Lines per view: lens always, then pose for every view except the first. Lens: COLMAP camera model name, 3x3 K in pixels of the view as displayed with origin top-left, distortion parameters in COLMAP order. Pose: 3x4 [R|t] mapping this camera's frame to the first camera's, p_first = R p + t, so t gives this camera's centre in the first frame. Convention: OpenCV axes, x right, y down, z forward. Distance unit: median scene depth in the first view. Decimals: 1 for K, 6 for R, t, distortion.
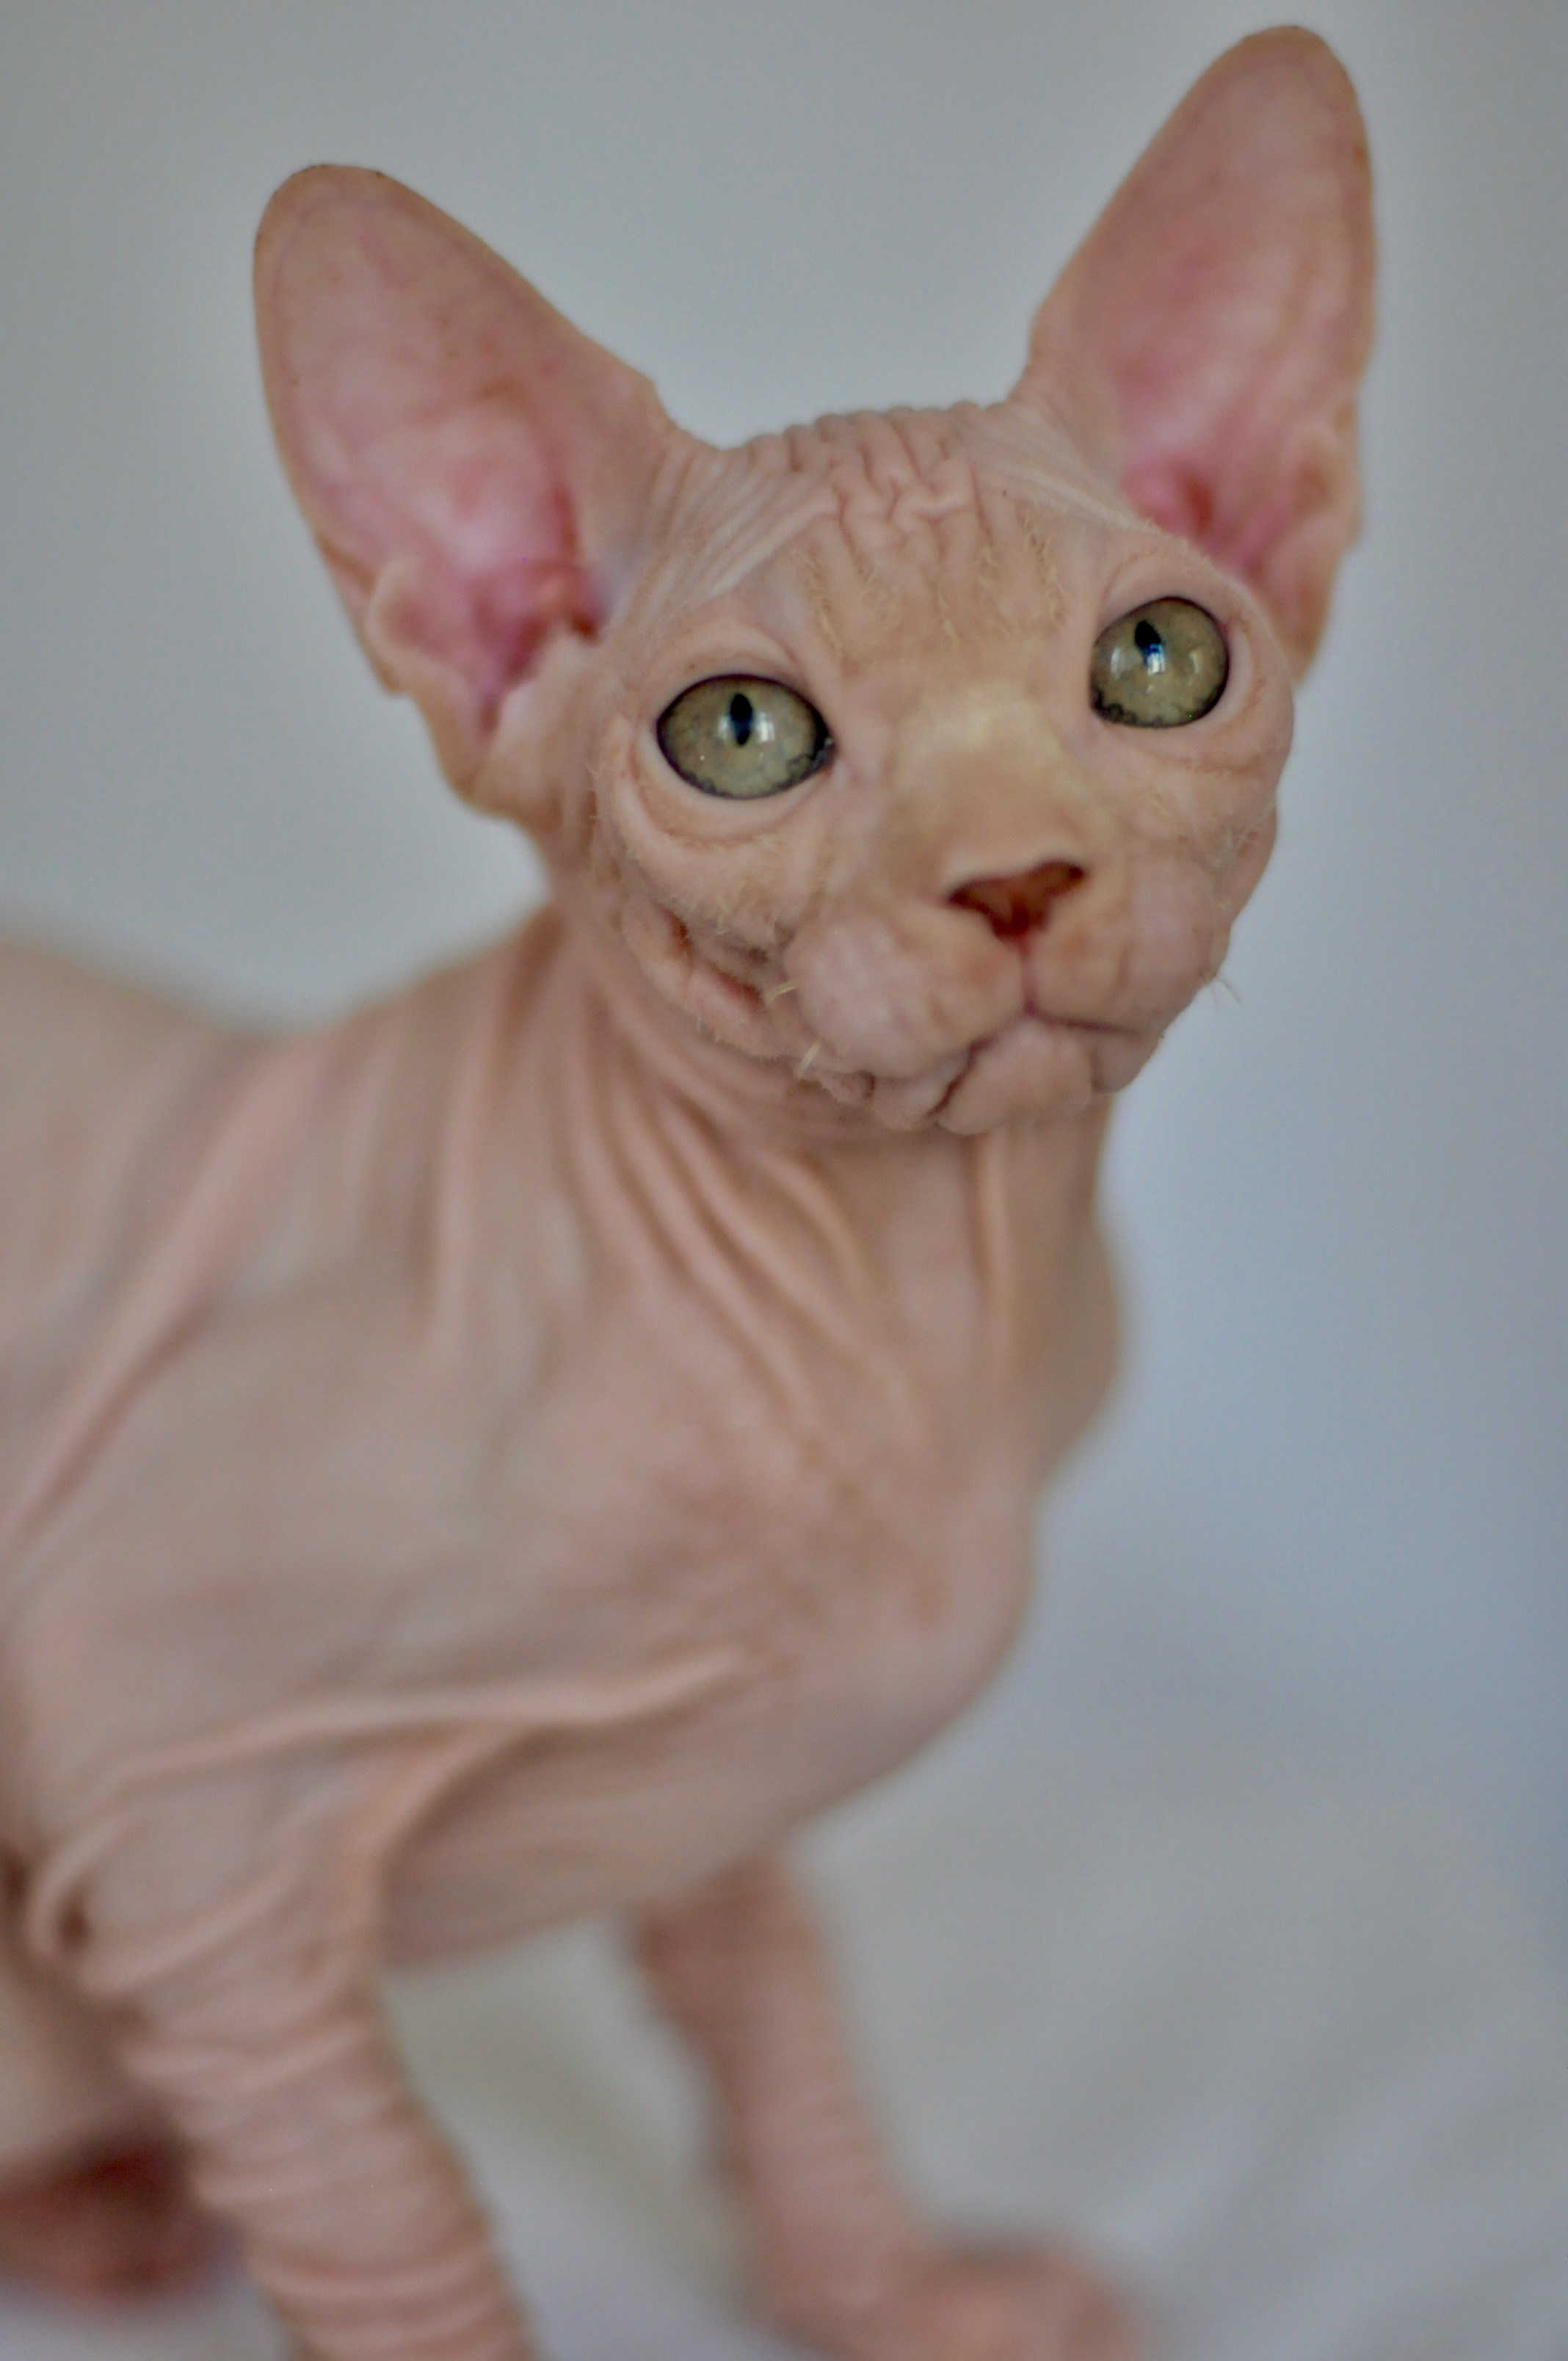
lens RADIAL K [[6123.7, 0, 802.1], [0, 6123.7, 1179.7], [0, 0, 1]] dist [-0.340227, 0.000000]
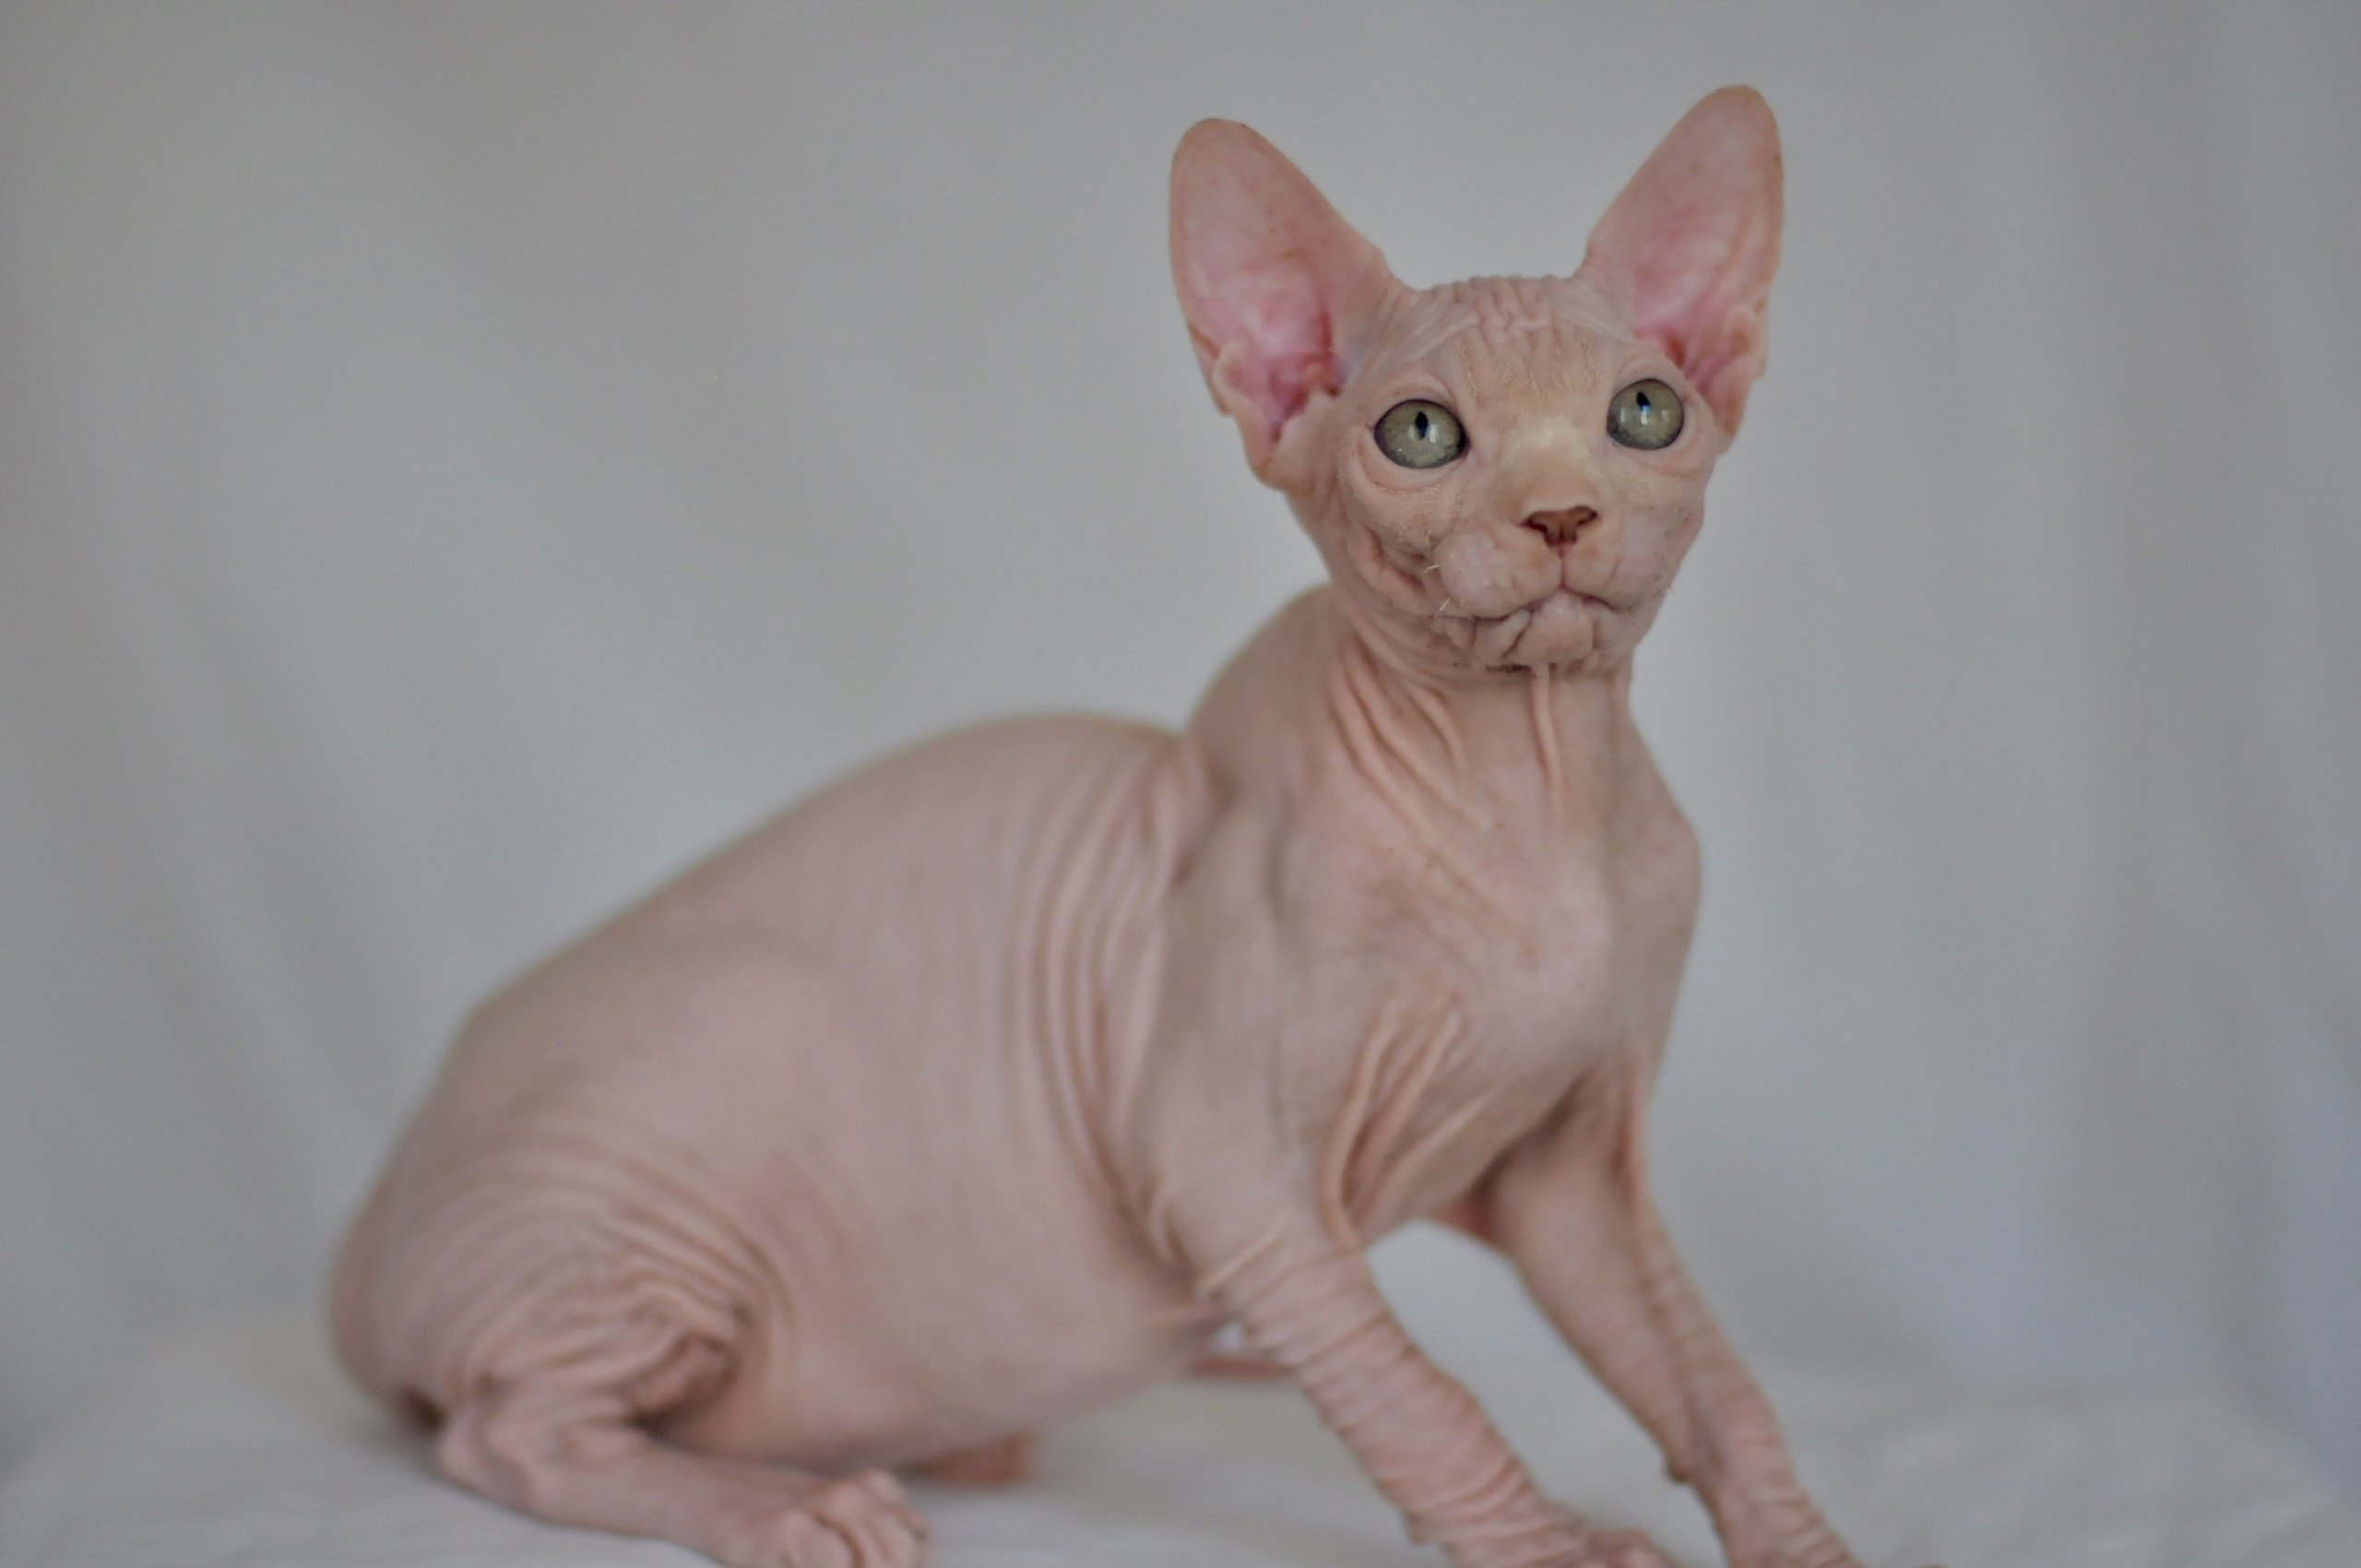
lens RADIAL K [[5844.1, 0, 1177.9], [0, 5844.1, 782.8], [0, 0, 1]] dist [-0.331596, 0.000000]
pose [[0.996674, 0.075893, -0.029681, -0.022323], [-0.078255, 0.992971, -0.088792, 0.193988], [0.022734, 0.090819, 0.995608, -0.756841]]
